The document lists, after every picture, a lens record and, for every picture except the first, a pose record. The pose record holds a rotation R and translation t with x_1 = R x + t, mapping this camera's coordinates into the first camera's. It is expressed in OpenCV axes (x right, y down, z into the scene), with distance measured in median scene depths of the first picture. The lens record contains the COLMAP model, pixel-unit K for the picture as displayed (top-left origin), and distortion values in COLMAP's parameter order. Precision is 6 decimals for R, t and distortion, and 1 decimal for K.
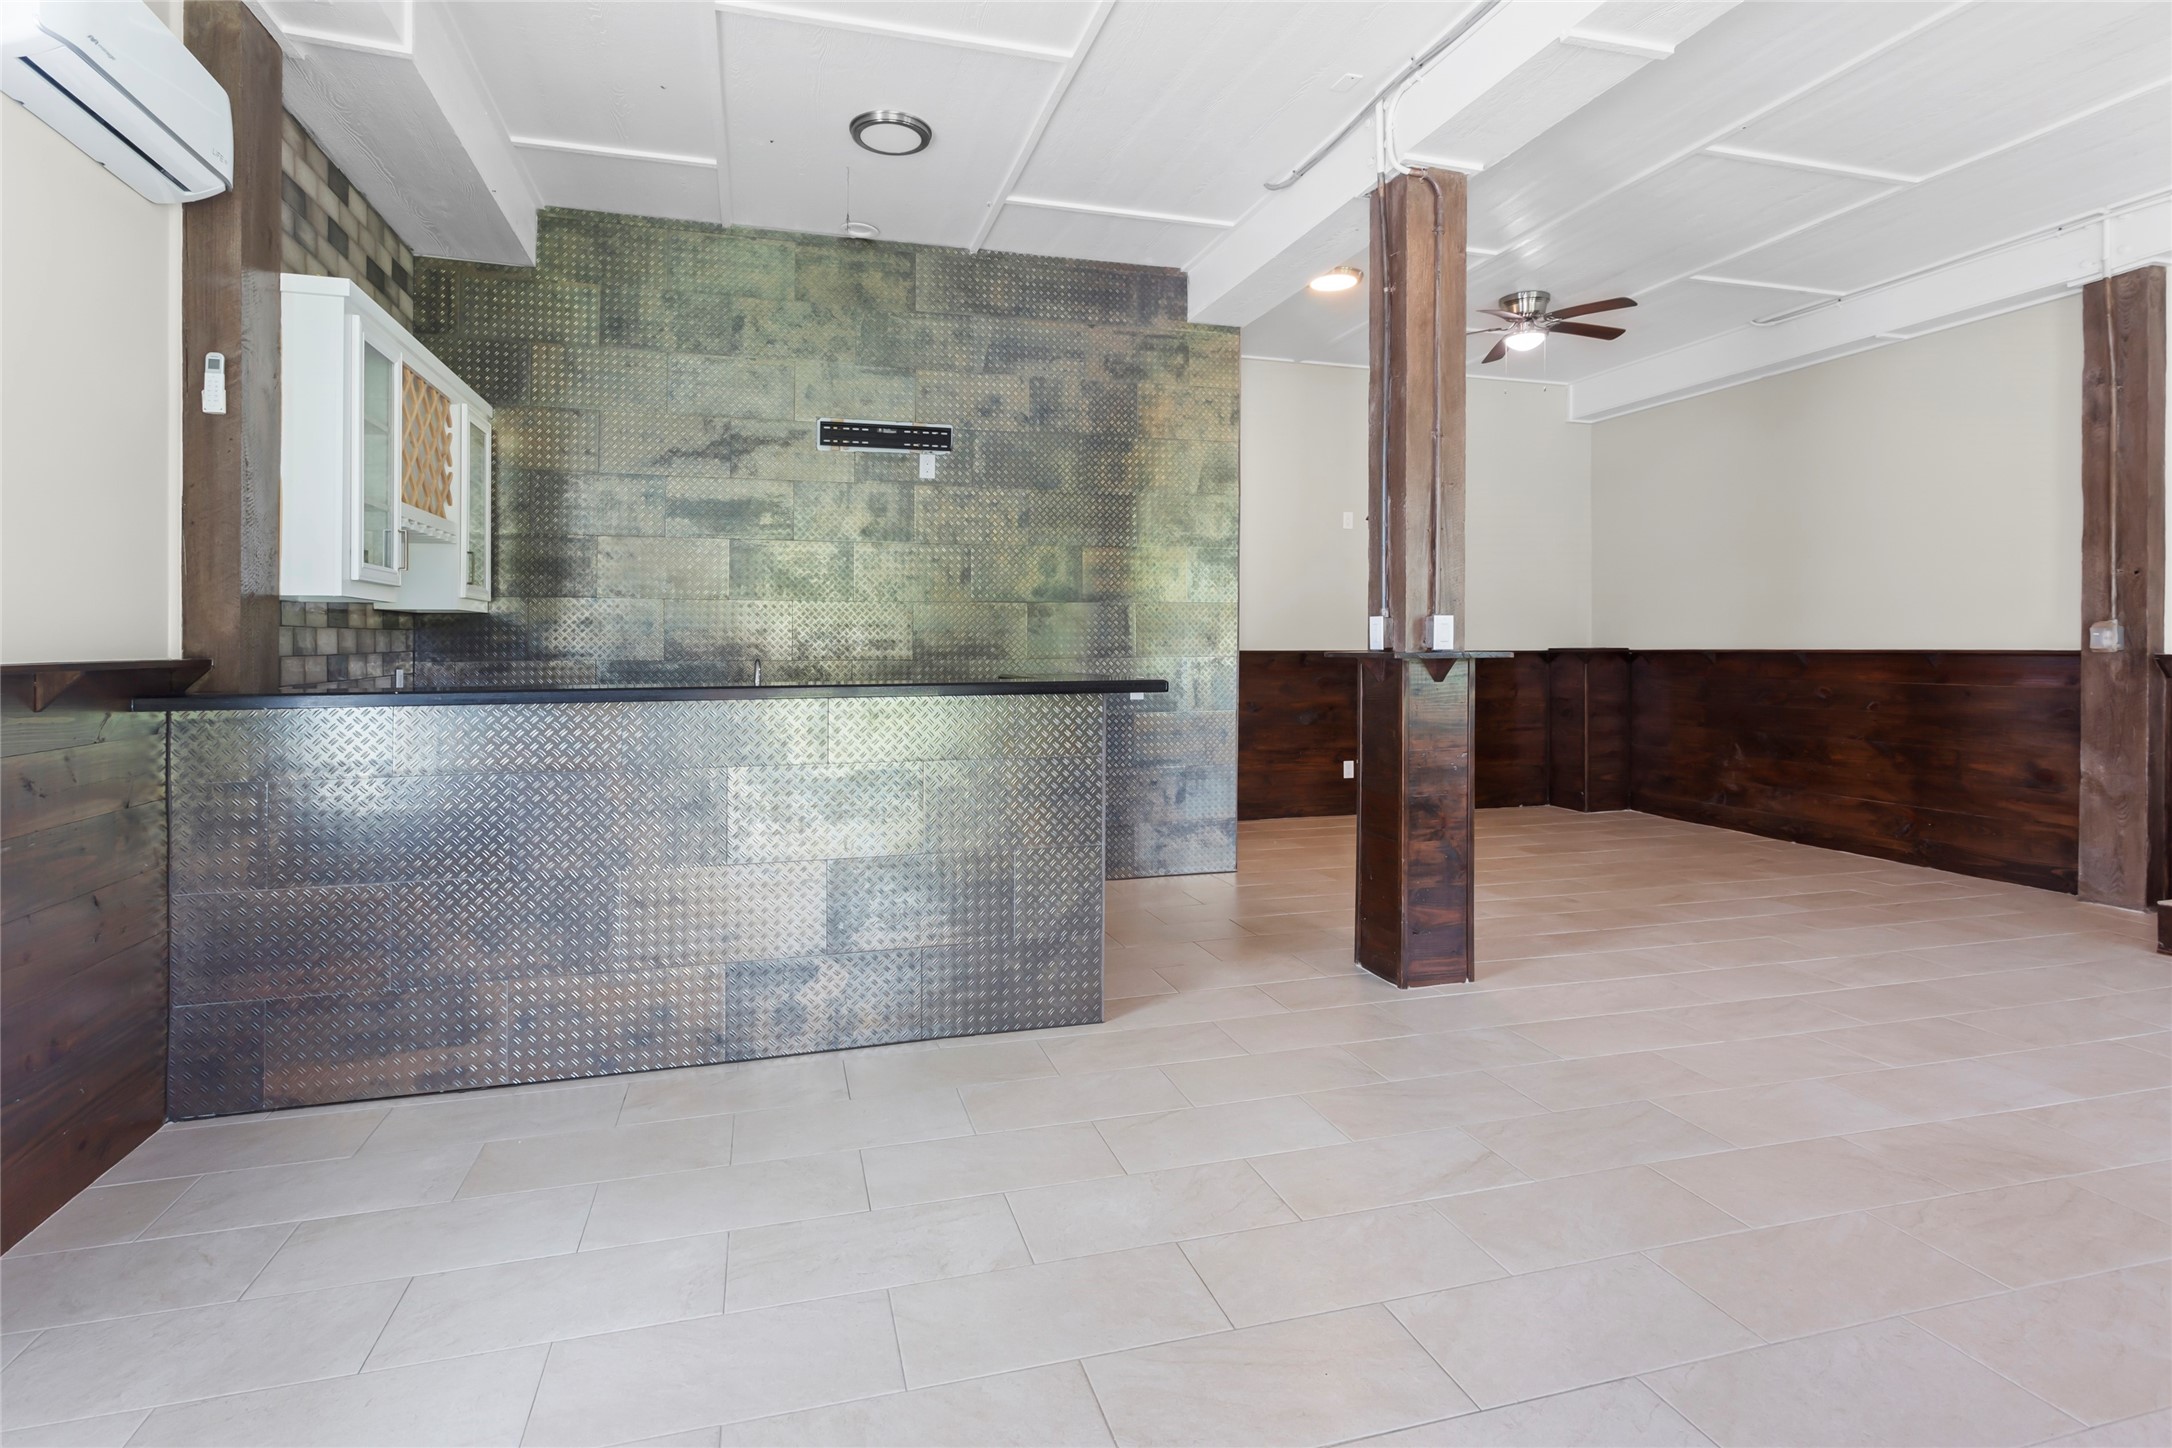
lens RADIAL K [[1021.2, 0, 1091.9], [0, 1021.2, 655.4], [0, 0, 1]] dist [0.001196, 0.000944]
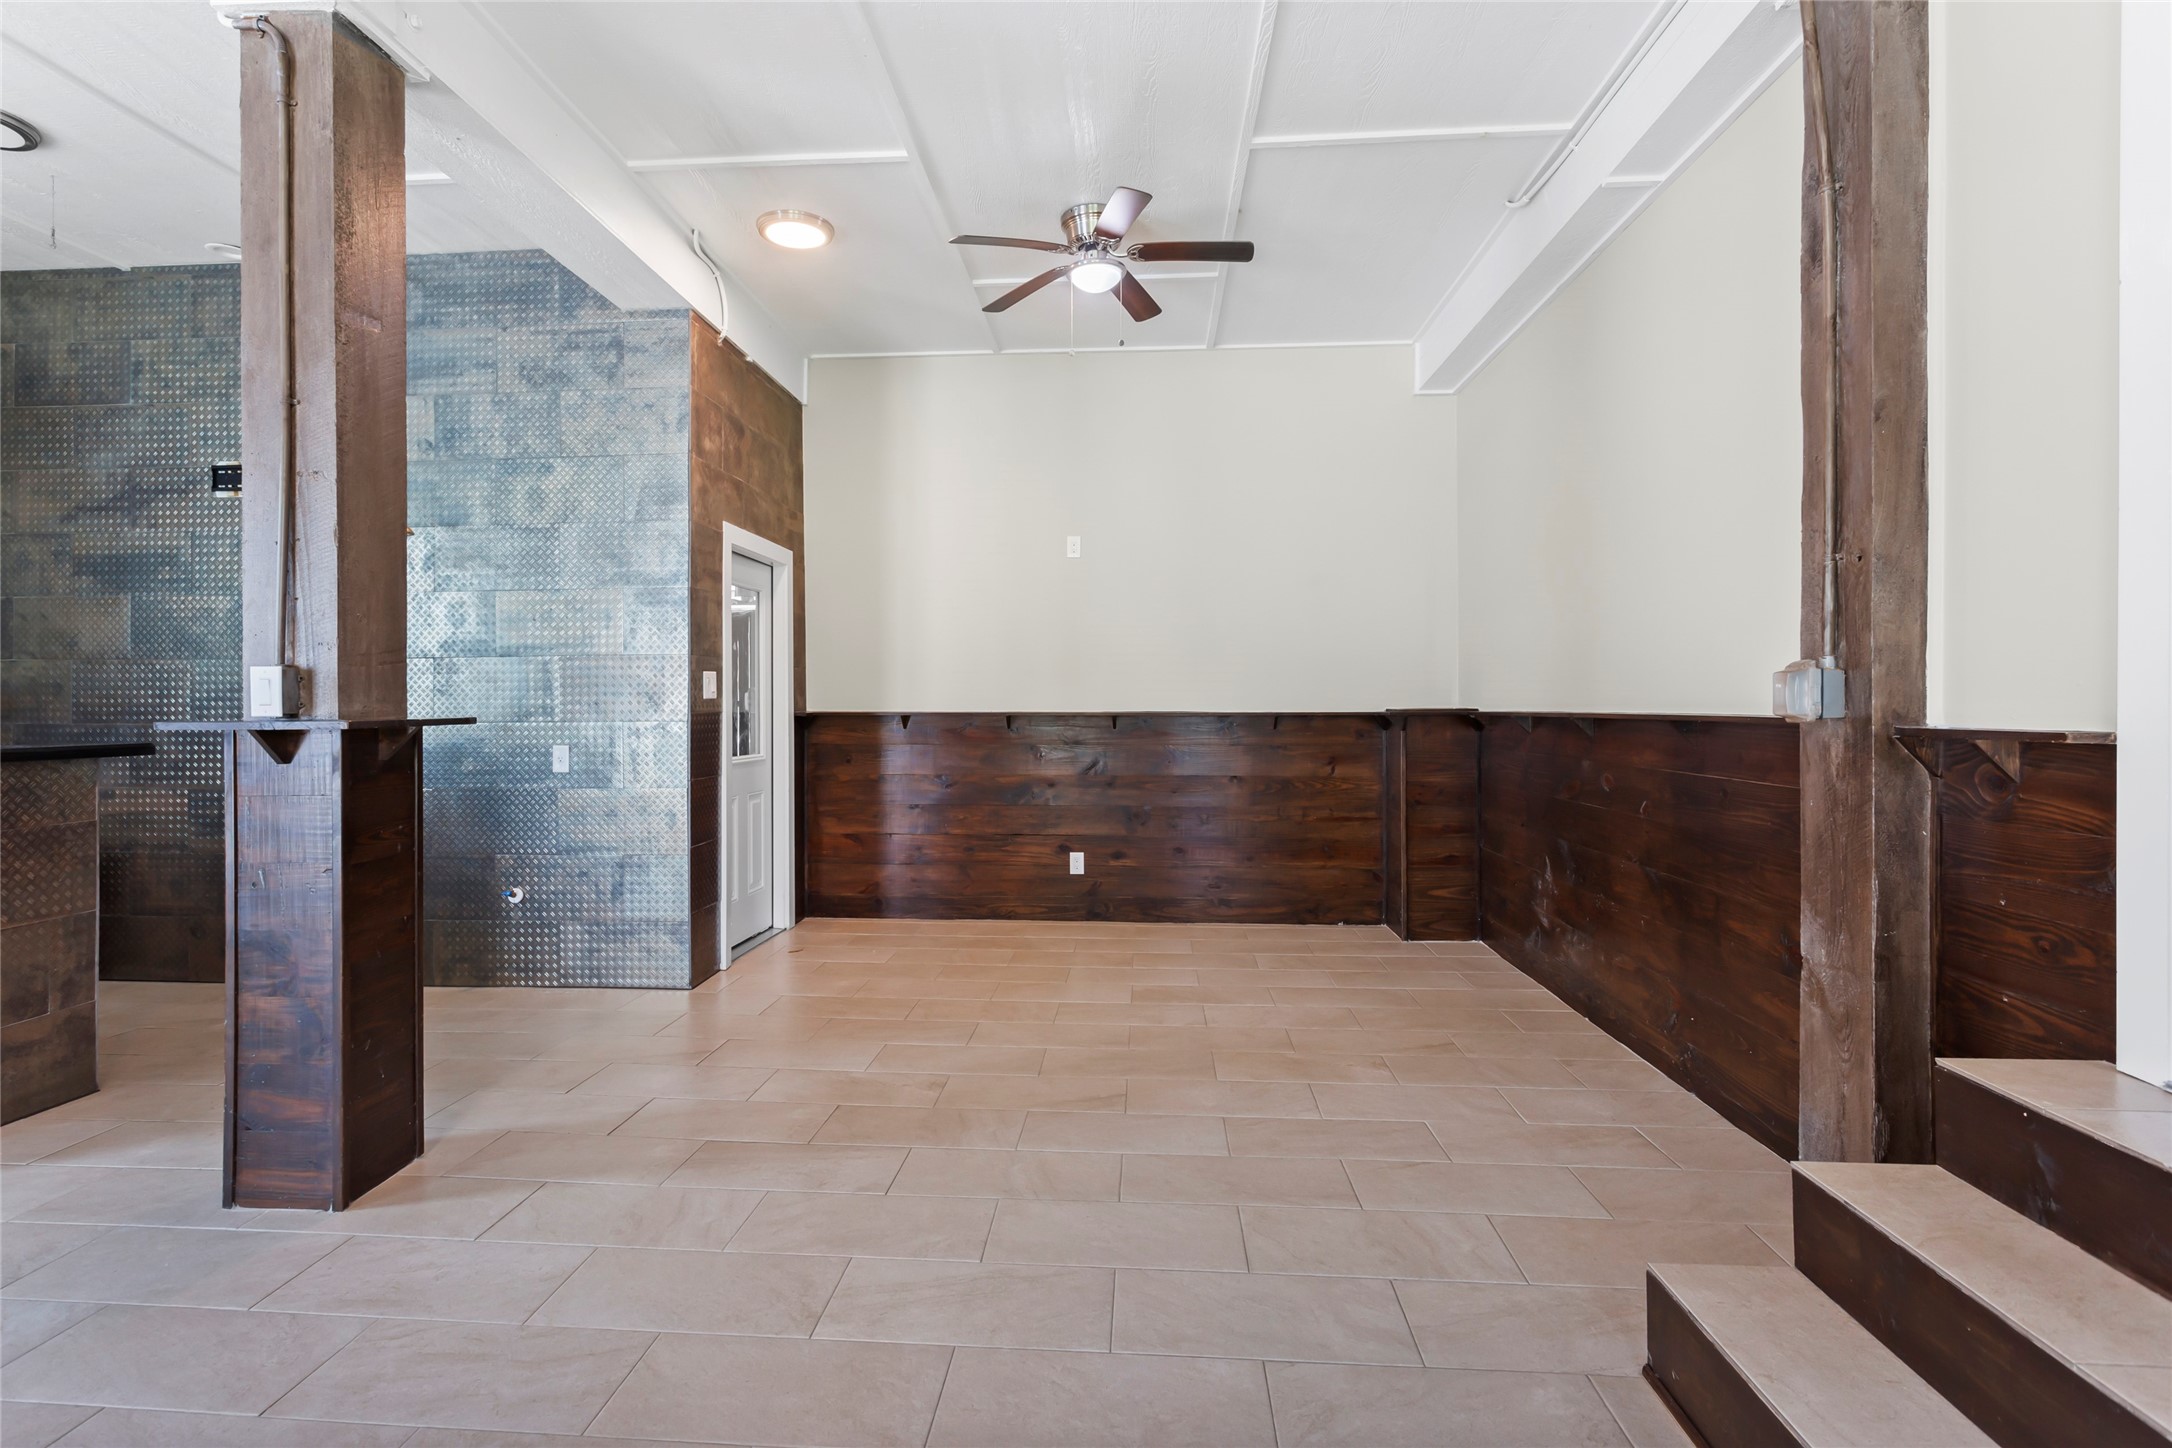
lens RADIAL K [[1021.2, 0, 1078.0], [0, 1021.2, 713.0], [0, 0, 1]] dist [0.001196, 0.000944]
pose [[0.941475, 0.001652, -0.337080, 0.807076], [-0.001375, 0.999998, 0.001061, -0.007617], [0.337081, -0.000536, 0.941475, 0.403275]]
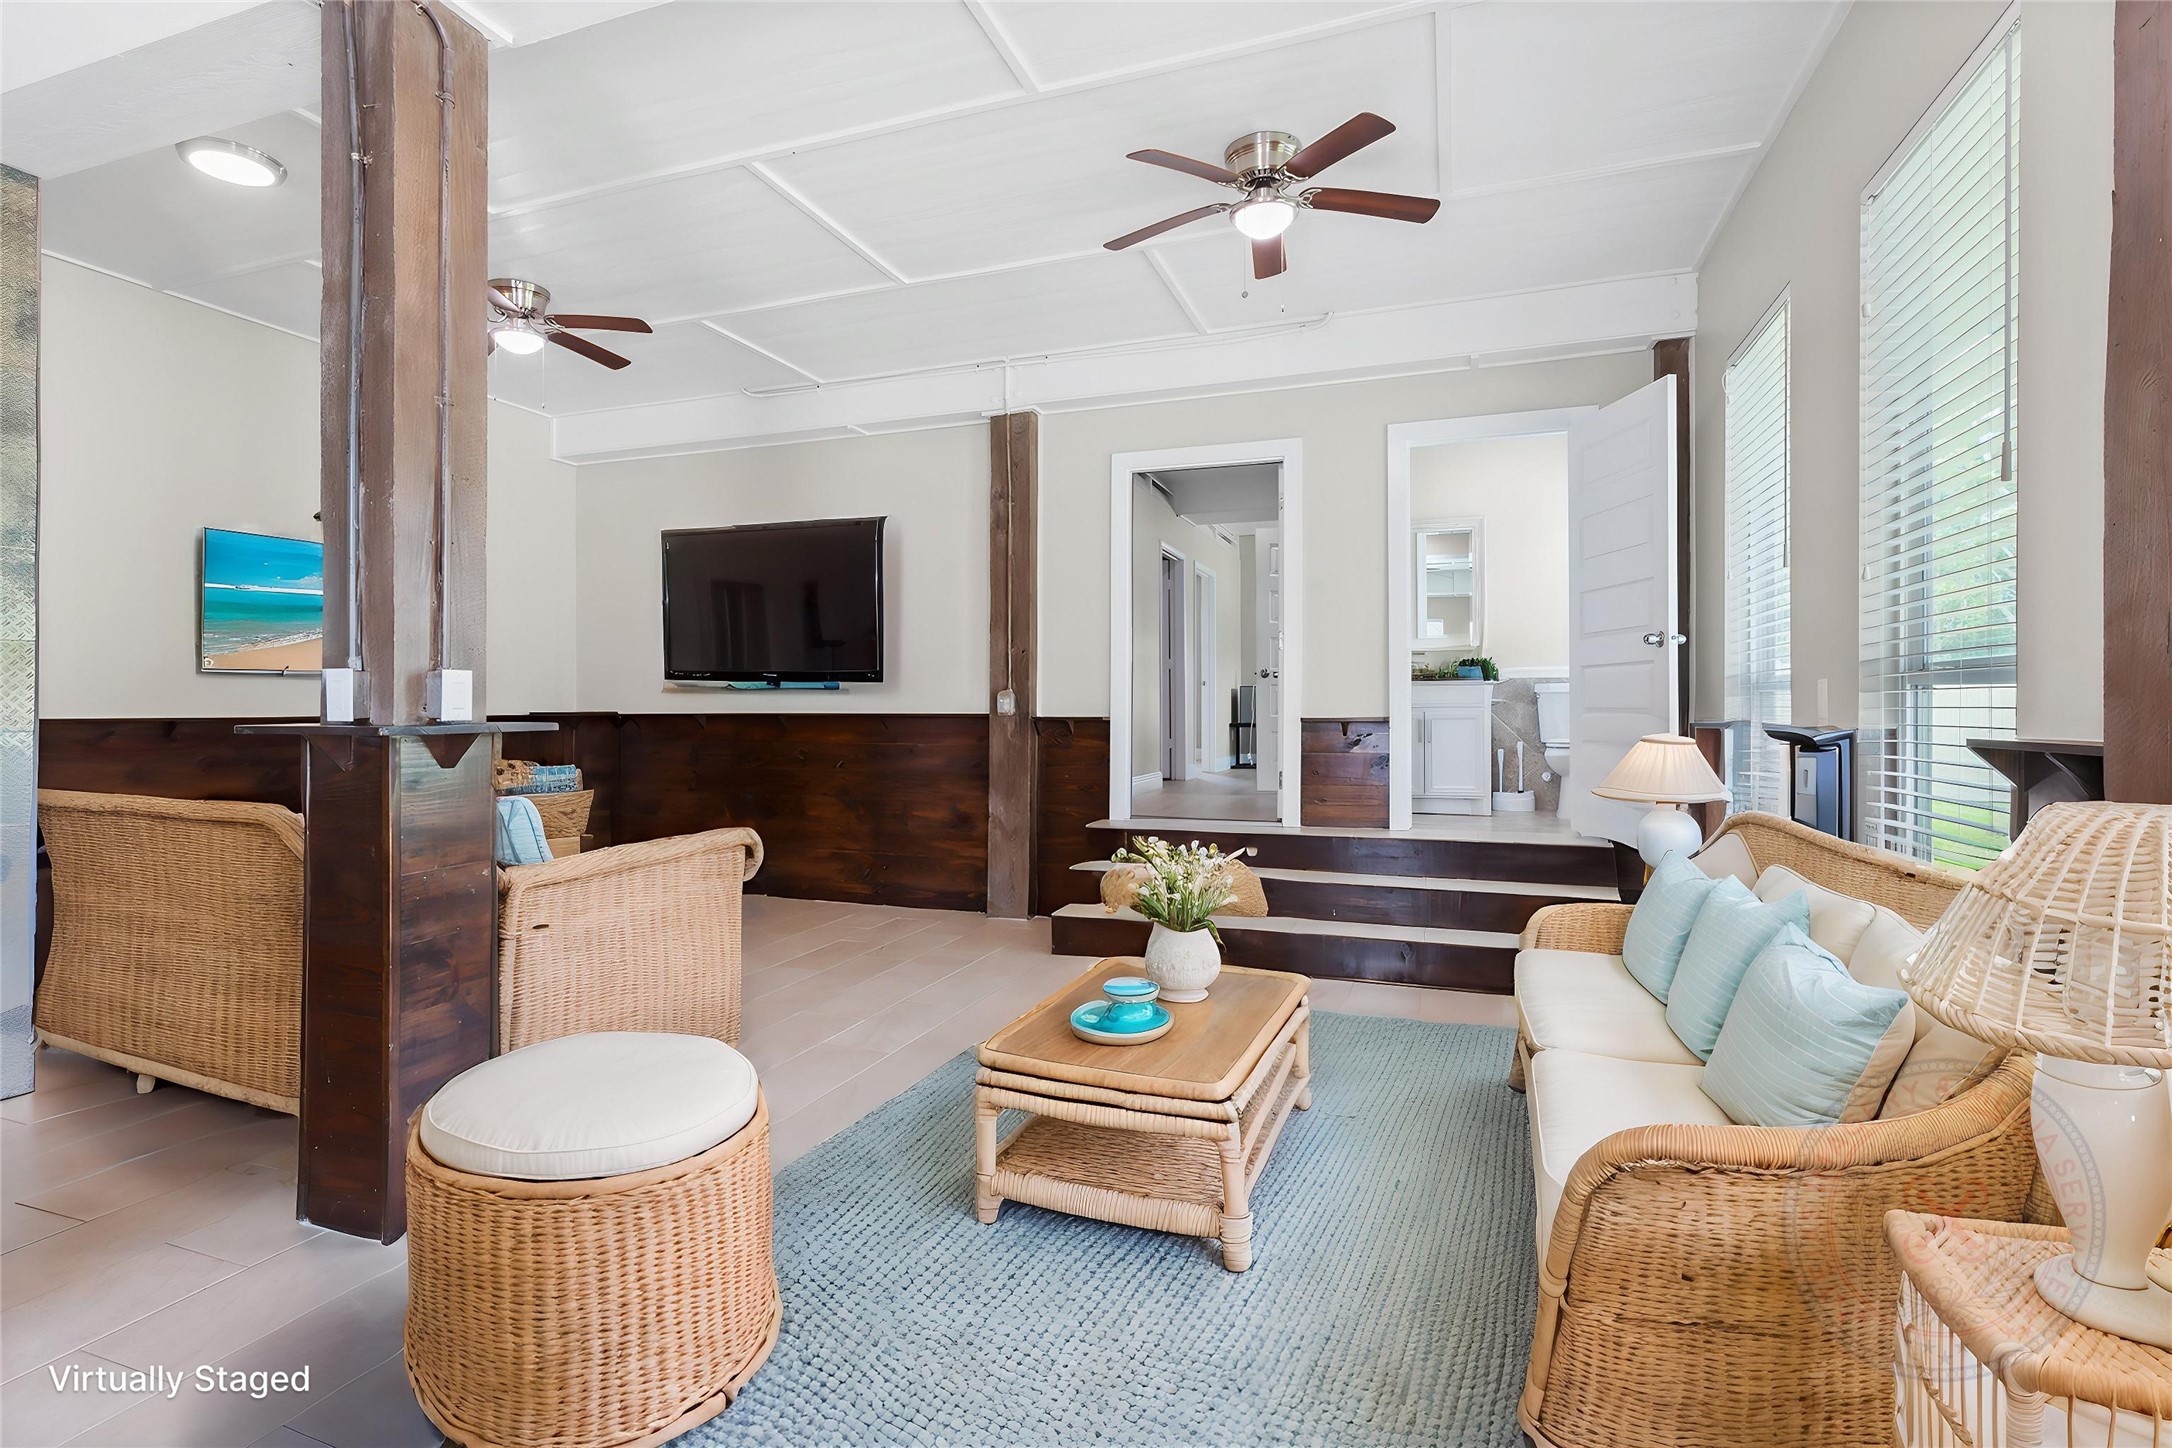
lens RADIAL K [[1021.2, 0, 1041.8], [0, 1021.2, 710.3], [0, 0, 1]] dist [0.001196, 0.000944]
pose [[0.607795, -0.002487, 0.794090, 0.030384], [0.007424, 0.999969, -0.002550, -0.005832], [-0.794059, 0.007445, 0.607795, 0.204915]]
